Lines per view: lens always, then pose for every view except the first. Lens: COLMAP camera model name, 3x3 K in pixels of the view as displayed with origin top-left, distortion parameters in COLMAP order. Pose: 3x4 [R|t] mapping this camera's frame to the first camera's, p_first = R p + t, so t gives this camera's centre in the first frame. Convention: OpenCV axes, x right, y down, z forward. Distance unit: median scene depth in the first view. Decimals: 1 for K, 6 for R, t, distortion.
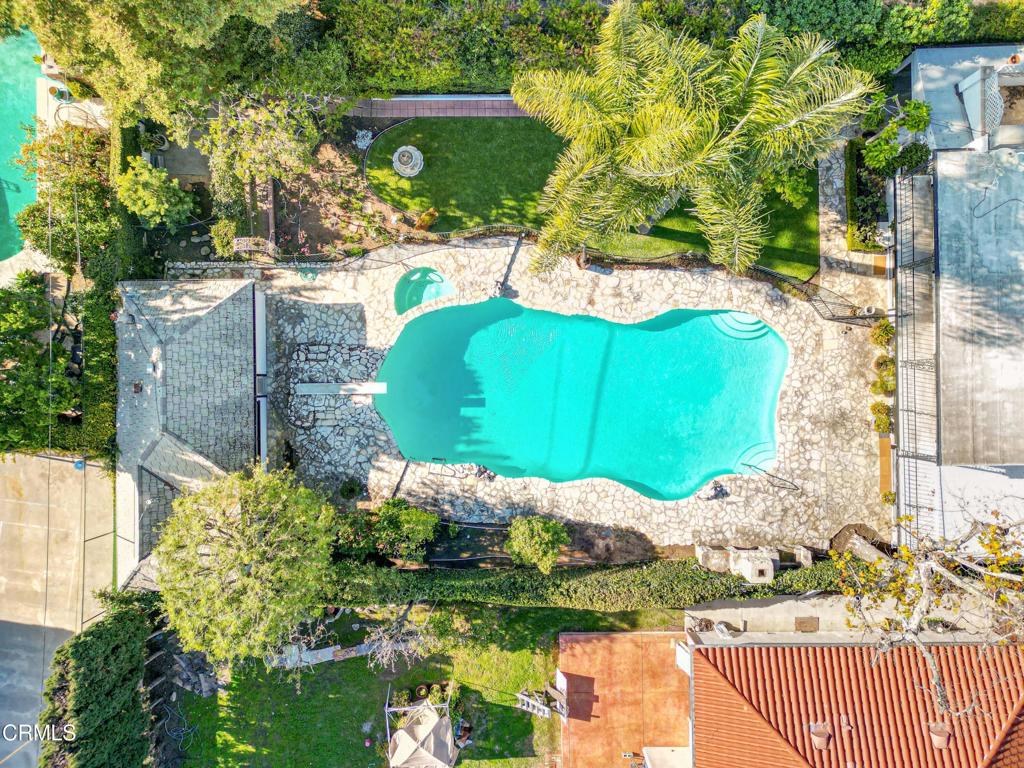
lens RADIAL K [[727.0, 0, 512.0], [0, 727.0, 384.0], [0, 0, 1]] dist [0.052301, -0.001778]
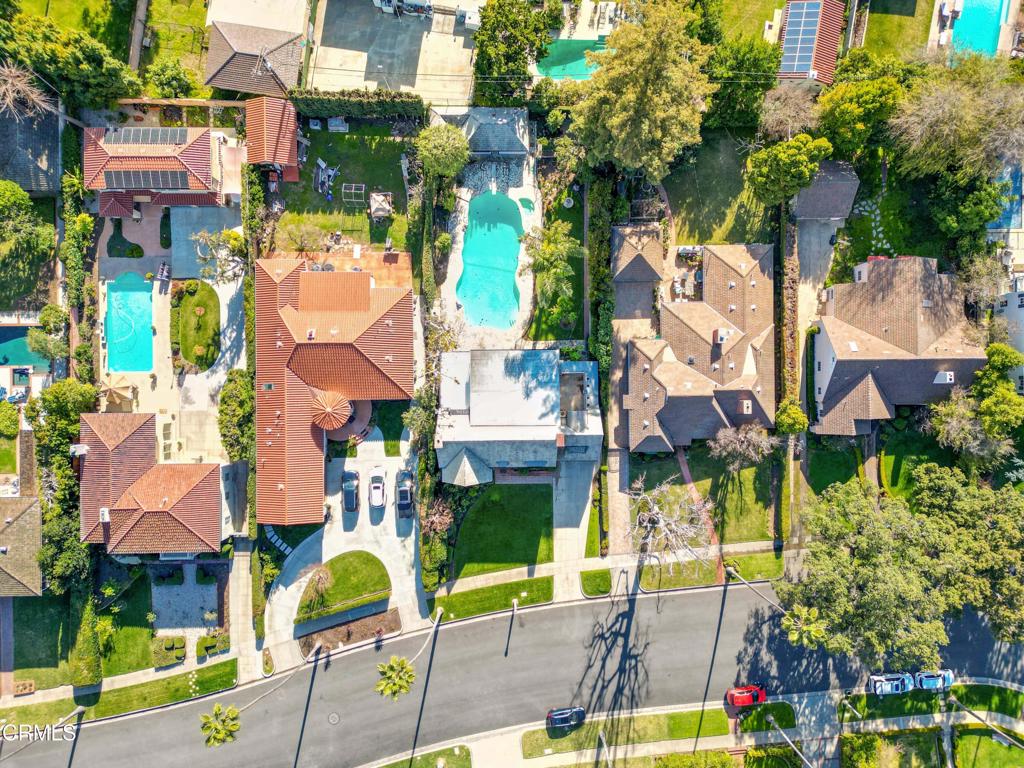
lens RADIAL K [[727.0, 0, 512.0], [0, 727.0, 384.0], [0, 0, 1]] dist [0.052301, -0.001778]
pose [[-0.006065, 0.999850, 0.016223, 0.553410], [-0.999700, -0.005678, -0.023807, -0.001201], [-0.023711, -0.016363, 0.999585, -1.997771]]
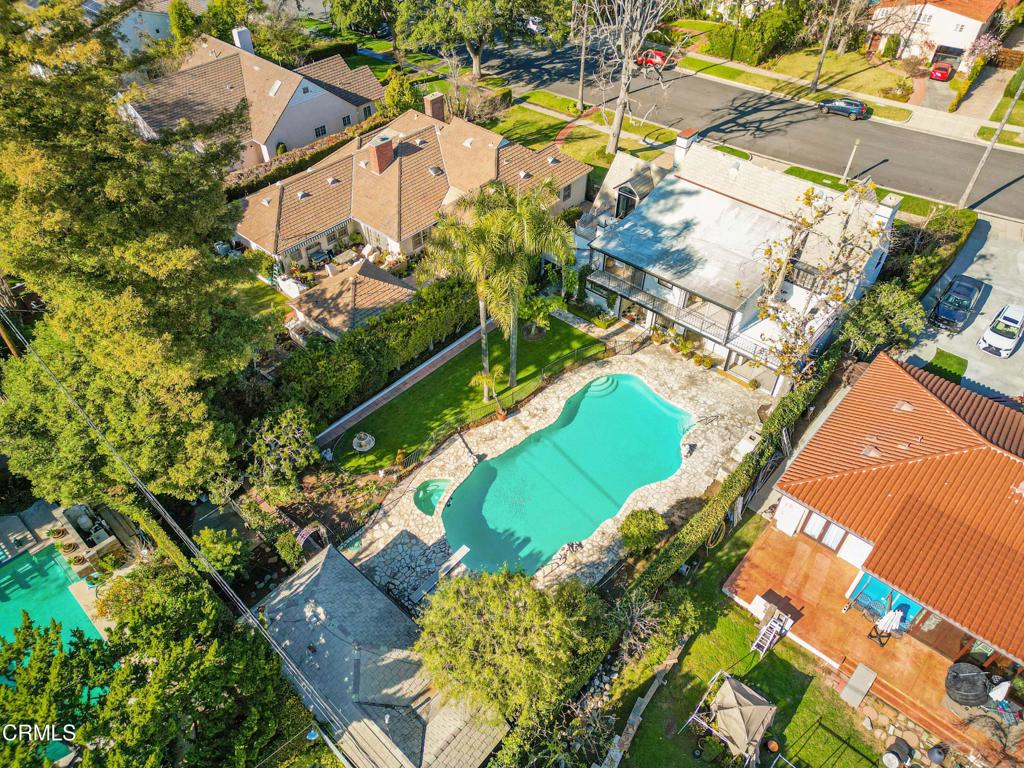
lens RADIAL K [[727.0, 0, 512.0], [0, 727.0, 384.0], [0, 0, 1]] dist [0.052301, -0.001778]
pose [[0.674738, -0.498933, 0.543869, -0.637253], [0.738046, 0.460150, -0.493508, 0.527236], [-0.004034, 0.734389, 0.678717, -0.024129]]
